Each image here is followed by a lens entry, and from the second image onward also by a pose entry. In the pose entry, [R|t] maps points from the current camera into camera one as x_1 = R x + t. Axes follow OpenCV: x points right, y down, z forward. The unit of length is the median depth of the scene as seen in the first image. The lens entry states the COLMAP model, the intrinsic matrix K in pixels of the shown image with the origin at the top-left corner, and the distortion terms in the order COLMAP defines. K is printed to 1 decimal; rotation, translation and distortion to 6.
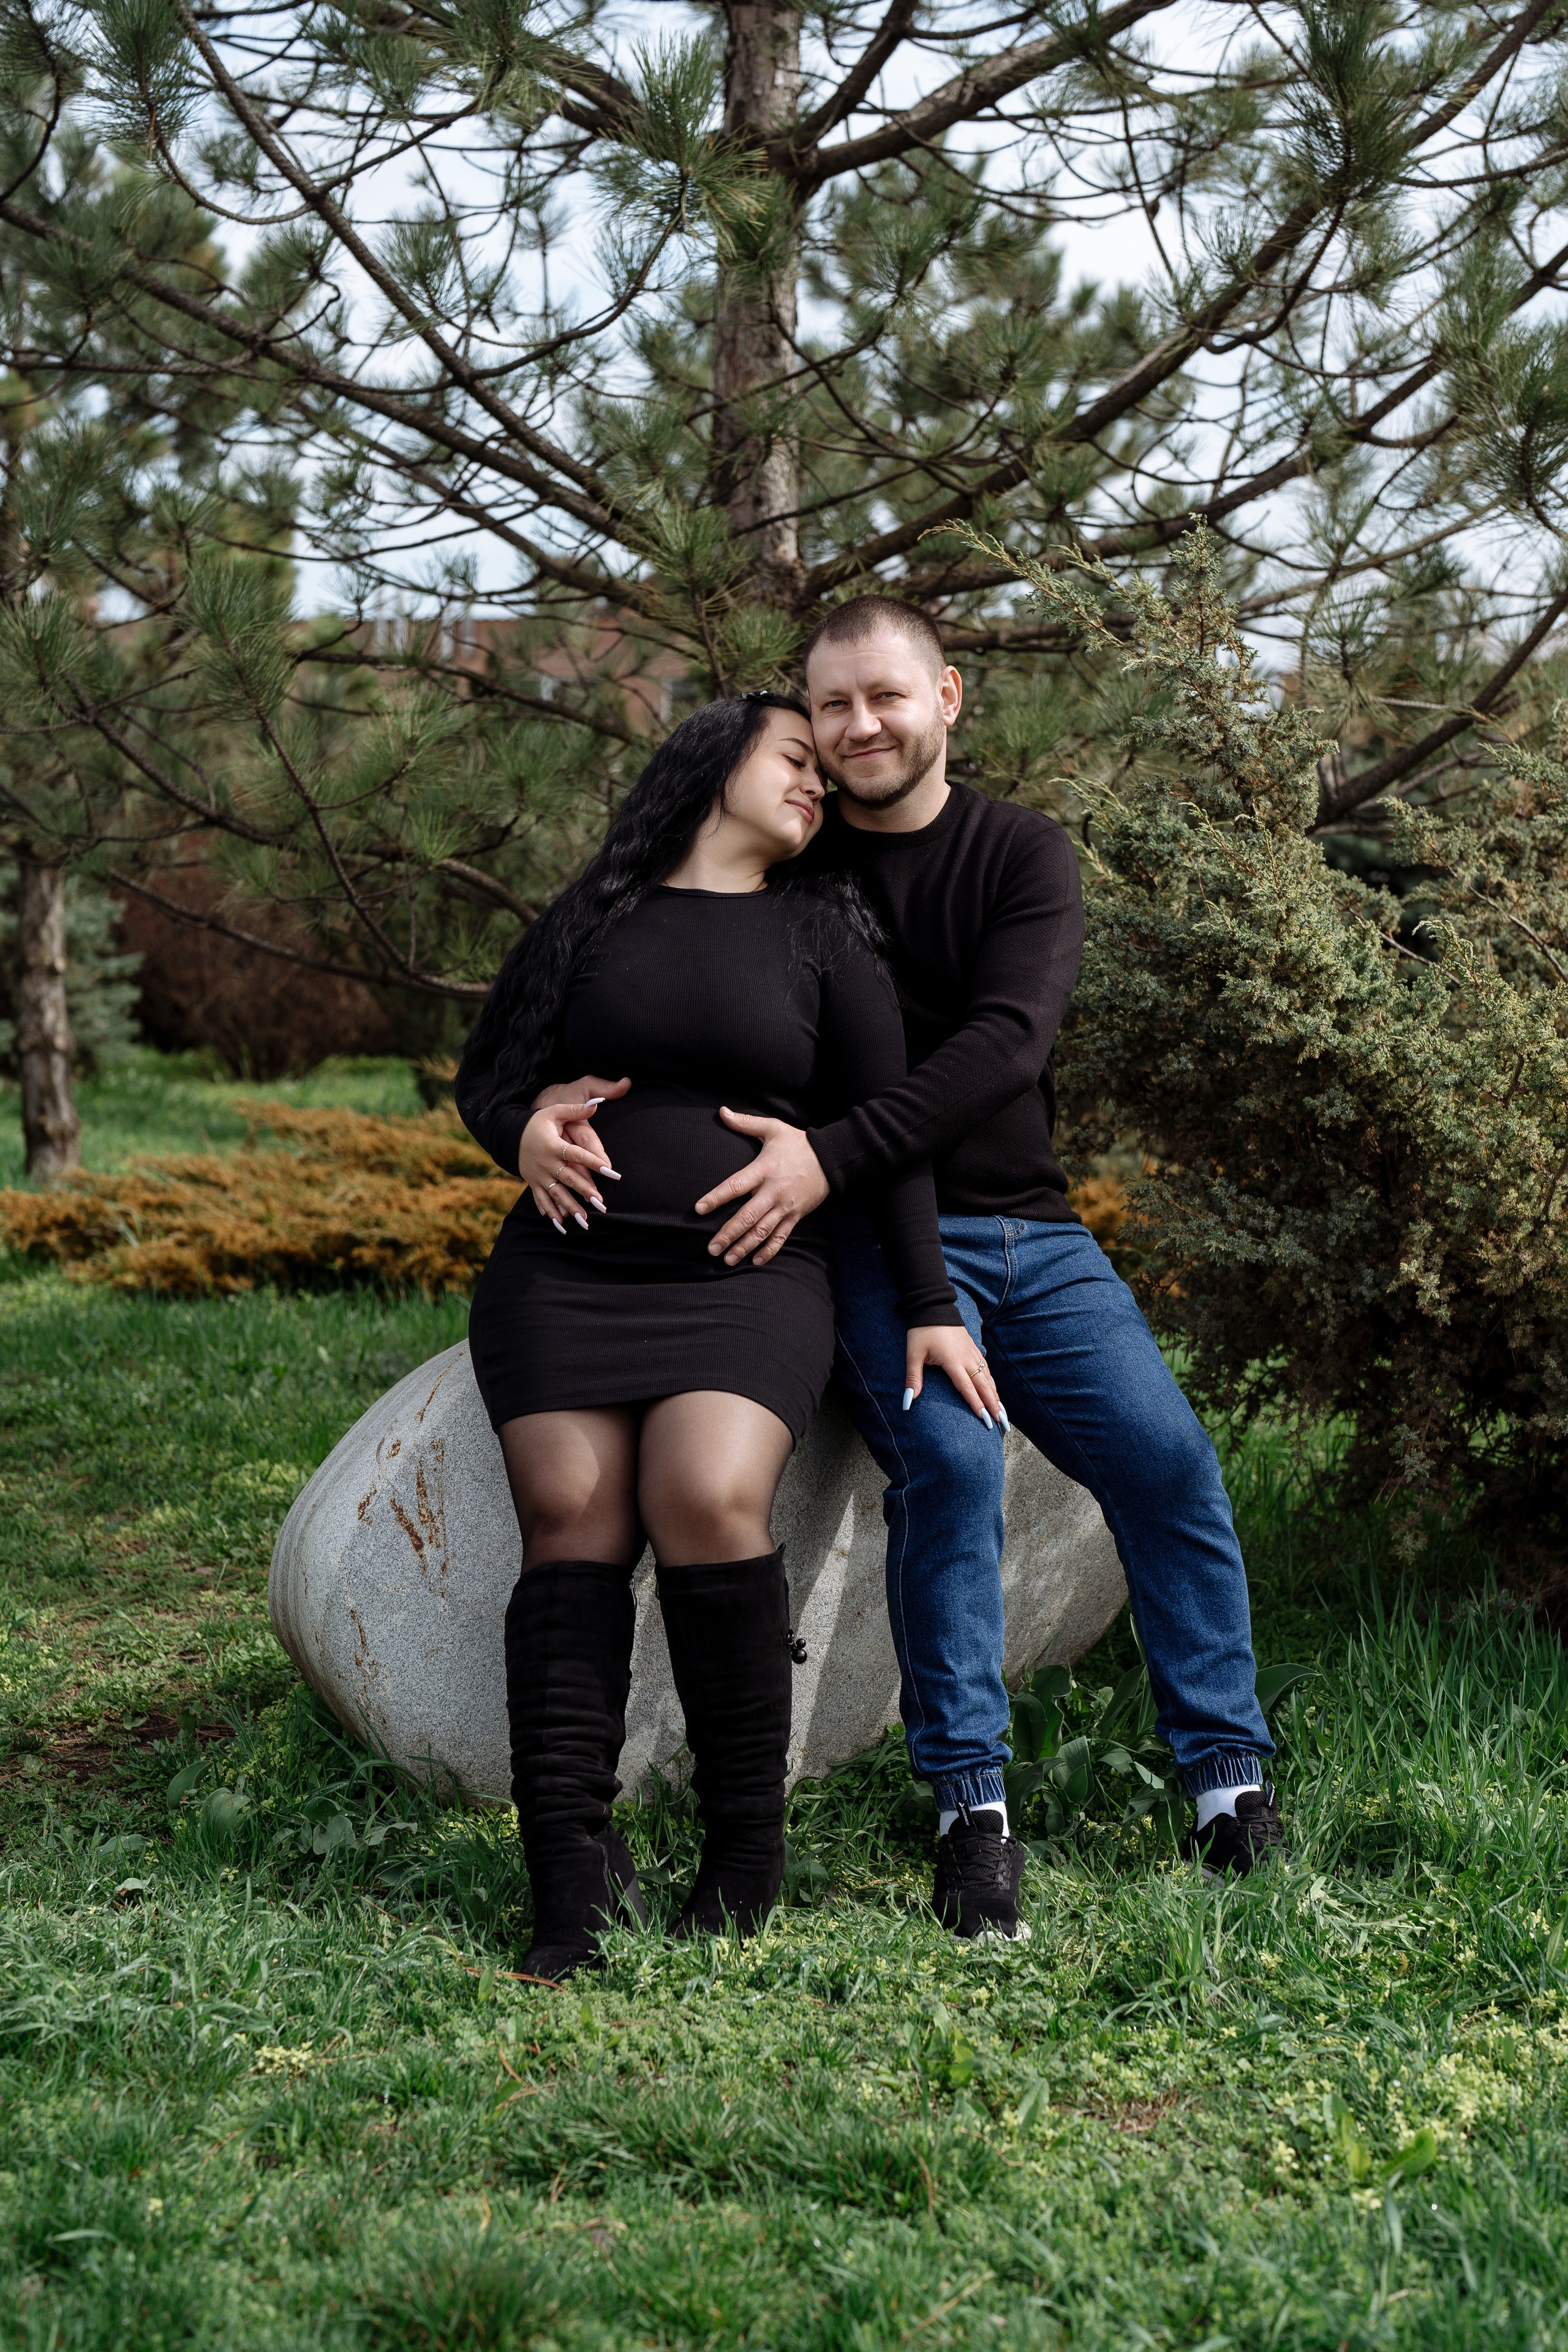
lens RADIAL K [[3416.1, 0, 764.8], [0, 3416.1, 1211.2], [0, 0, 1]] dist [-0.010879, 0.000000]
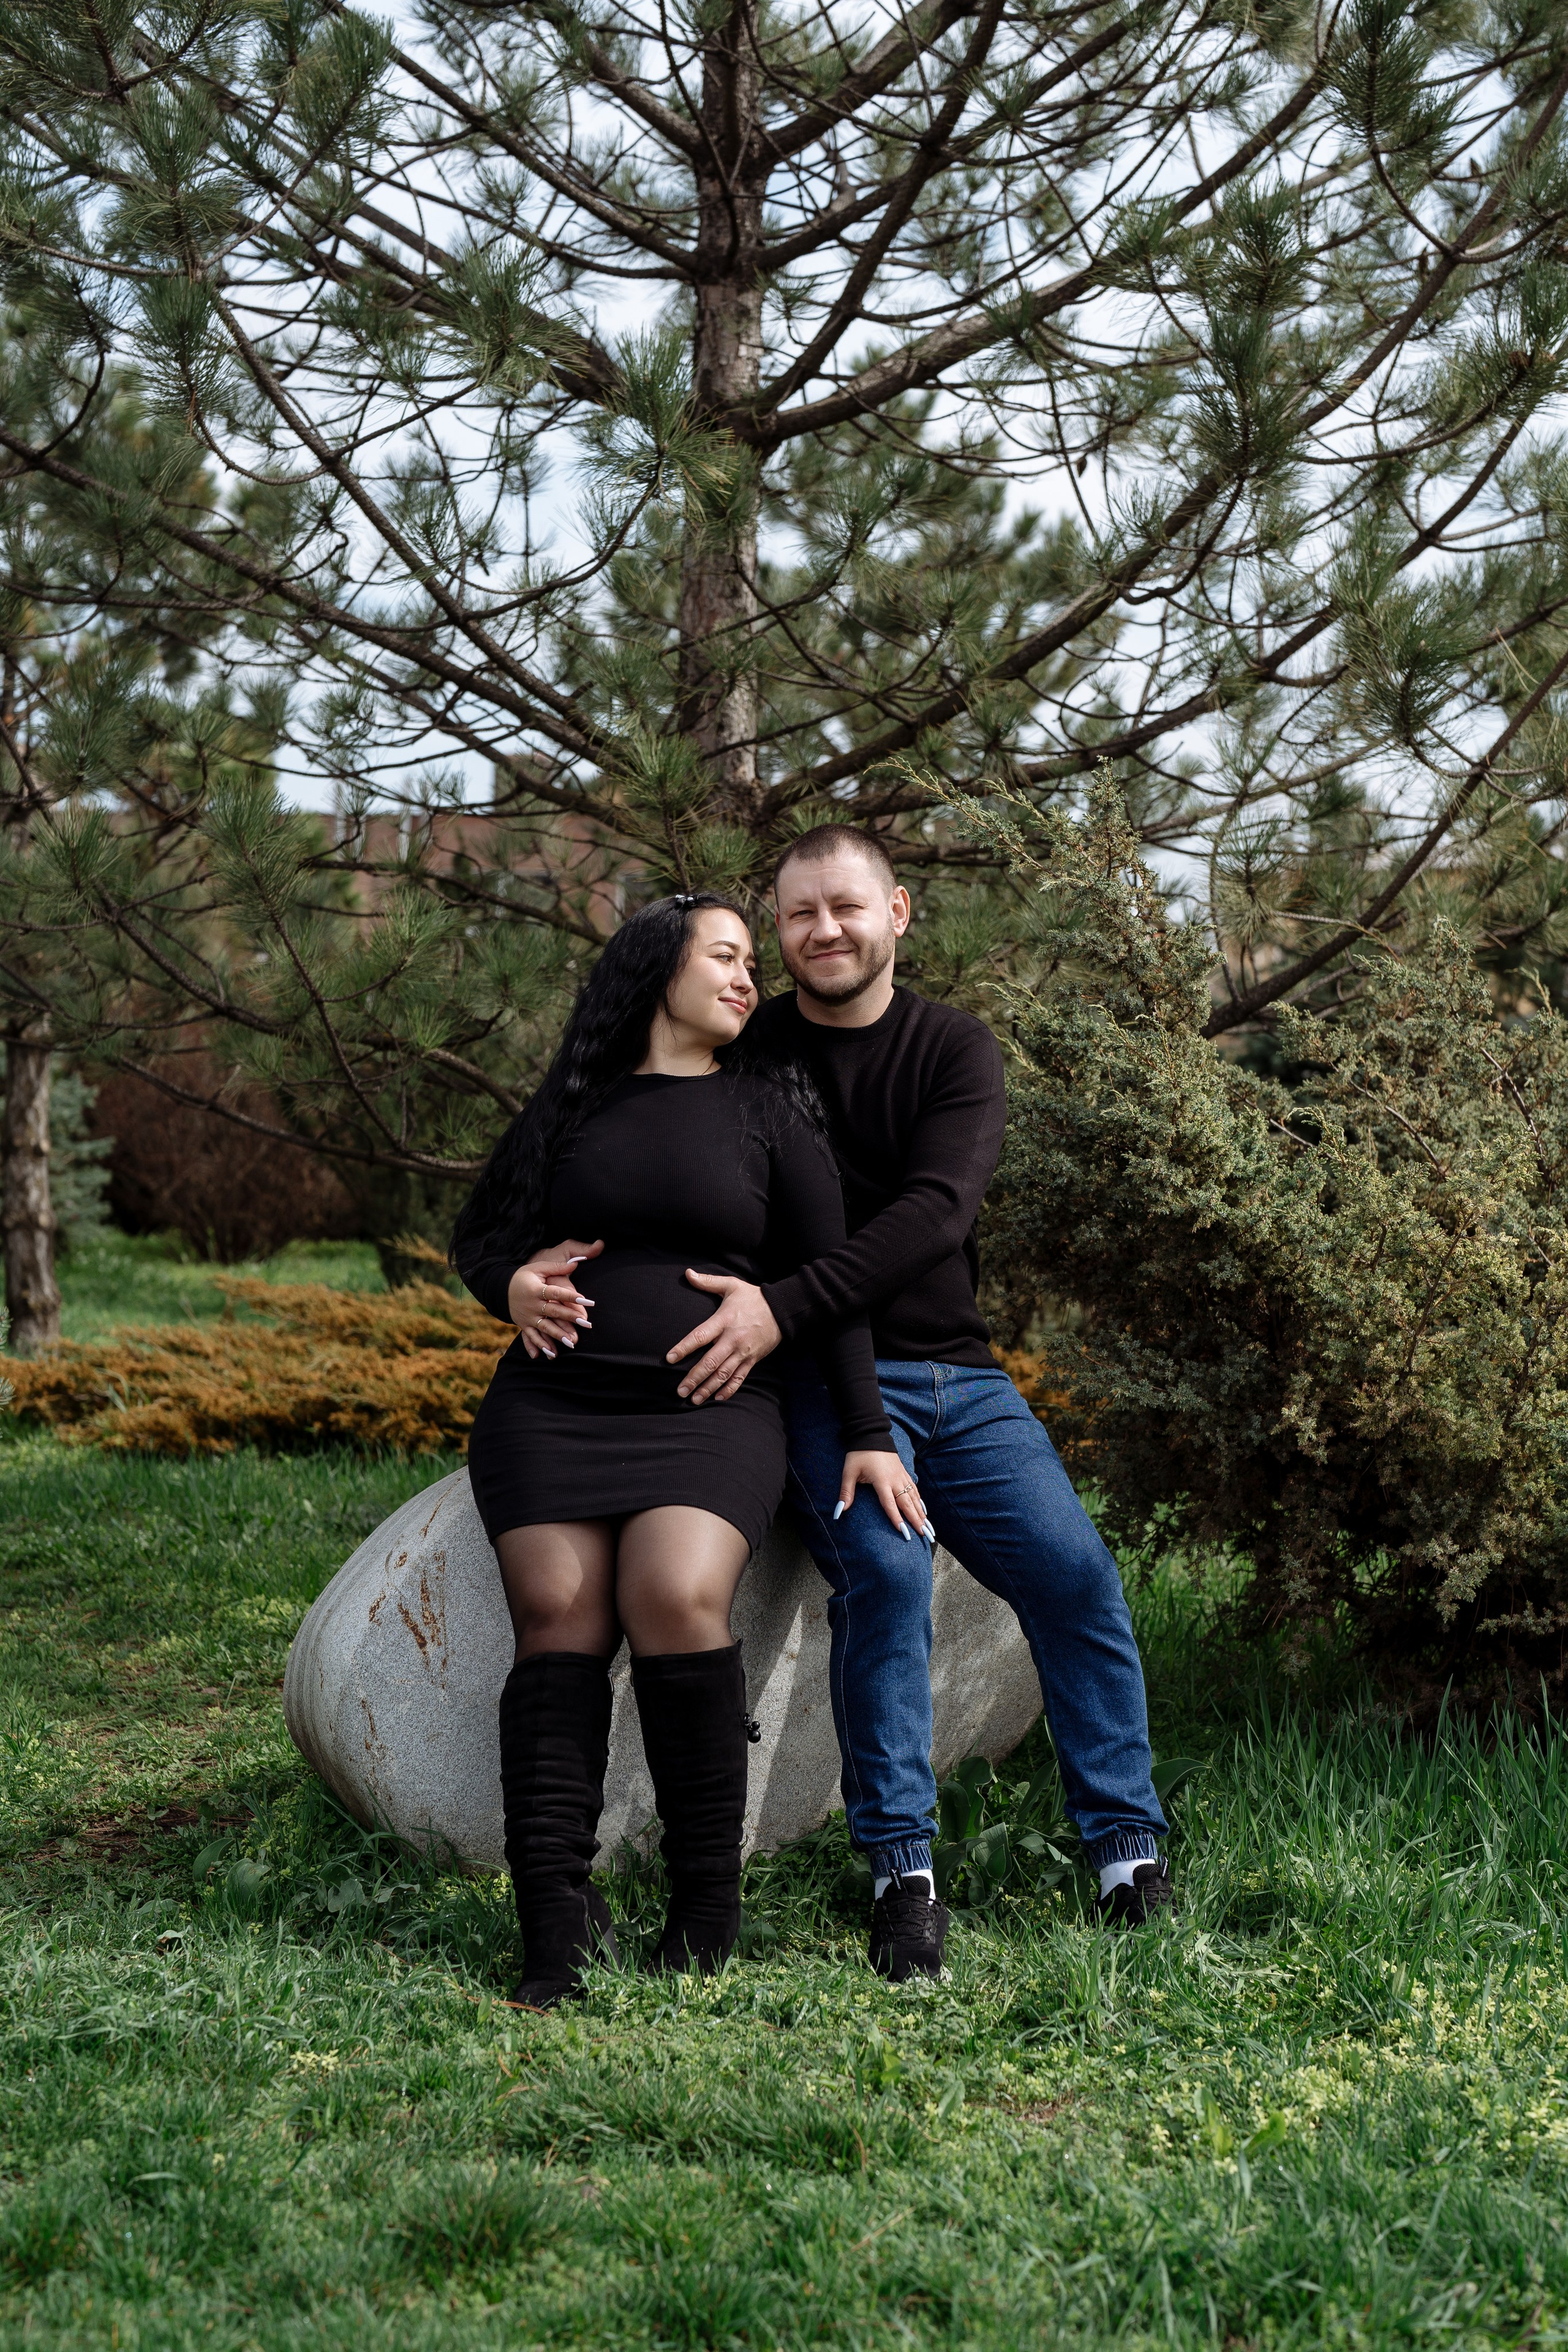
lens RADIAL K [[3416.1, 0, 785.9], [0, 3416.1, 1175.1], [0, 0, 1]] dist [-0.010879, 0.000000]
pose [[0.999739, 0.008892, 0.021047, -0.004156], [-0.007462, 0.997721, -0.067059, 0.014362], [-0.021595, 0.066885, 0.997527, -0.132363]]
